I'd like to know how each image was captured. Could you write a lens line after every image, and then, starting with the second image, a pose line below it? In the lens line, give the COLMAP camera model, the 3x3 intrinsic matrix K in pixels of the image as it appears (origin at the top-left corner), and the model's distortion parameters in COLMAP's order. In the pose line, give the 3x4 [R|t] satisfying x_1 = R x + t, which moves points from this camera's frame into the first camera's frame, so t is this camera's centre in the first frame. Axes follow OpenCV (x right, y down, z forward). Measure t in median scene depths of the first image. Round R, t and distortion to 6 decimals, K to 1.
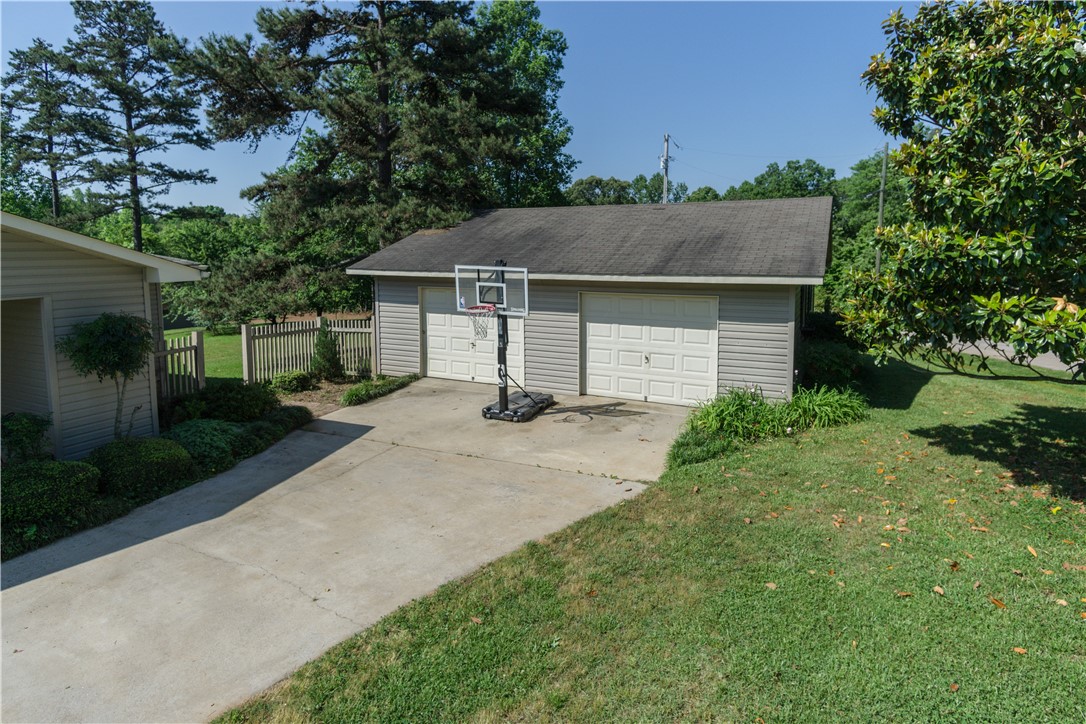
lens RADIAL K [[593.3, 0, 548.6], [0, 593.3, 306.6], [0, 0, 1]] dist [0.006673, 0.001806]
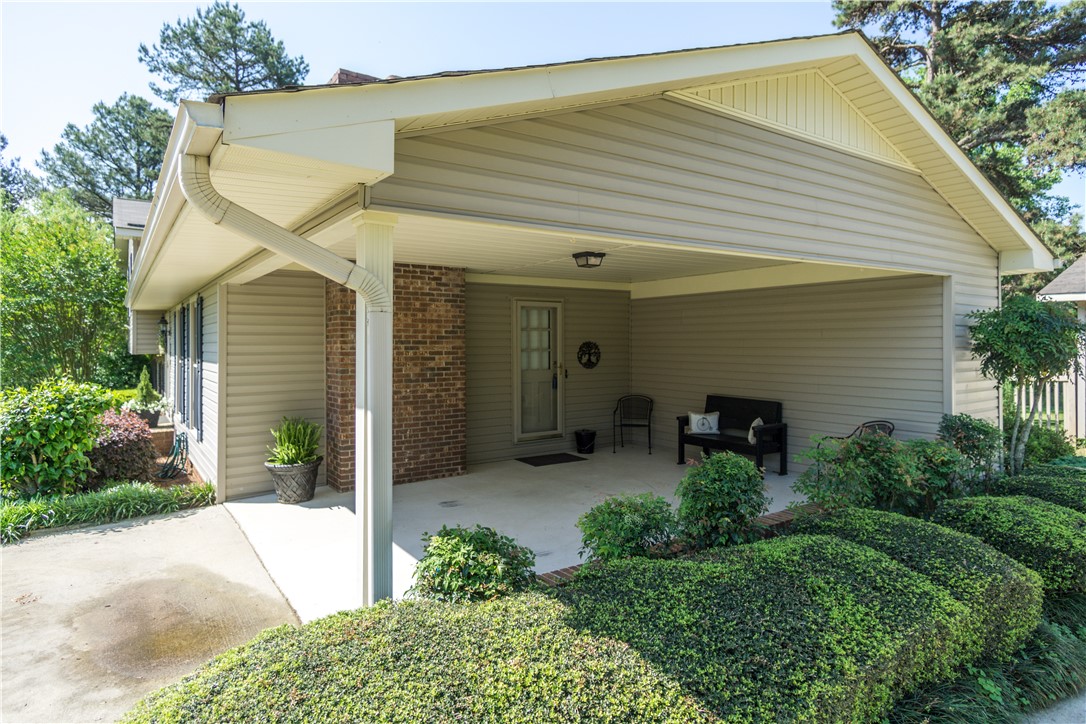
lens RADIAL K [[614.0, 0, 546.0], [0, 614.0, 342.6], [0, 0, 1]] dist [0.005578, 0.001027]
pose [[0.873185, -0.002985, -0.487379, -0.401356], [-0.045549, 0.995105, -0.087699, 0.075263], [0.485255, 0.098777, 0.868775, 0.009986]]
